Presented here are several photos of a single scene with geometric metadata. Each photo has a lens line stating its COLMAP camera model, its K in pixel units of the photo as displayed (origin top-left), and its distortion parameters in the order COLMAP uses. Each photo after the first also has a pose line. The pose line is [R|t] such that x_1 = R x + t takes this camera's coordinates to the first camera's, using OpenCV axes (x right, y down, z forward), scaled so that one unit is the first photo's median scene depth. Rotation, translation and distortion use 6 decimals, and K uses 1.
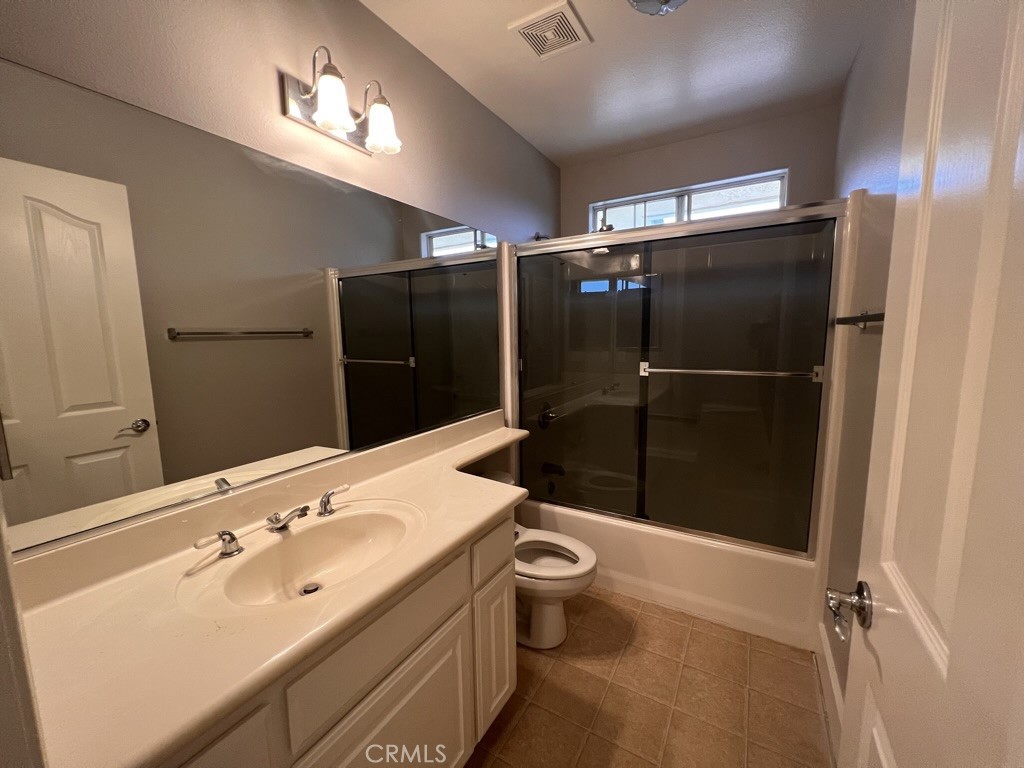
lens RADIAL K [[409.3, 0, 511.9], [0, 409.3, 387.4], [0, 0, 1]] dist [-0.001251, 0.000004]
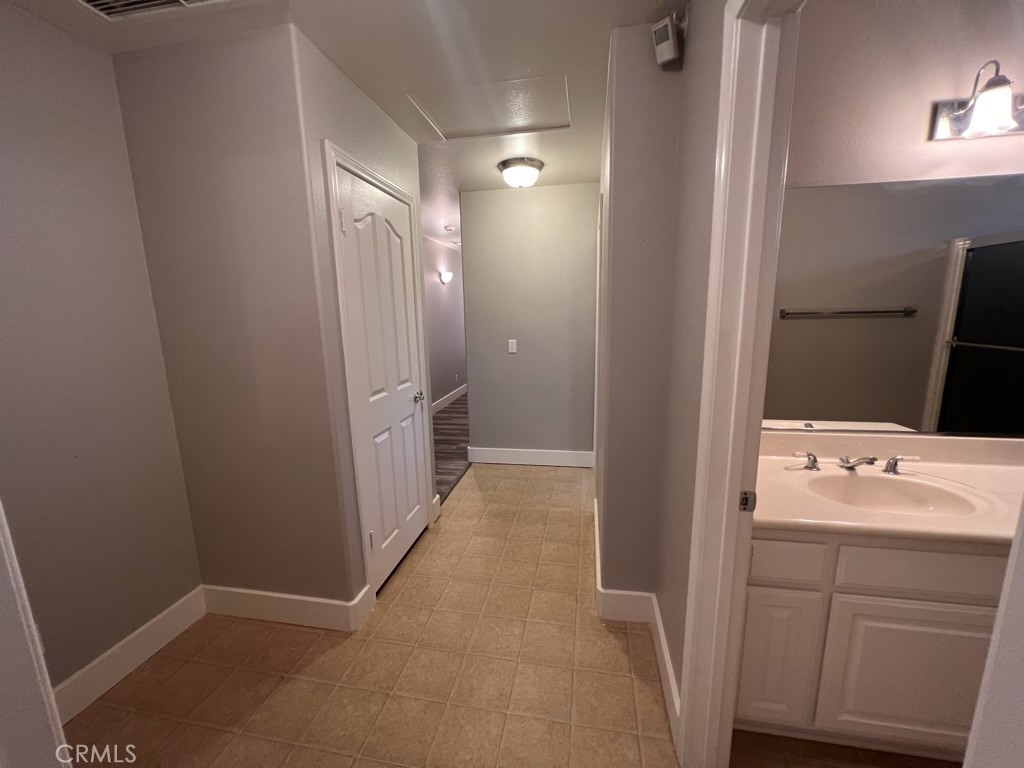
lens RADIAL K [[409.3, 0, 512.4], [0, 409.3, 384.0], [0, 0, 1]] dist [-0.001251, 0.000004]
pose [[0.343586, 0.176021, -0.922478, 0.243131], [-0.108713, 0.983129, 0.147103, -0.011527], [0.932808, 0.049743, 0.356925, -0.515494]]
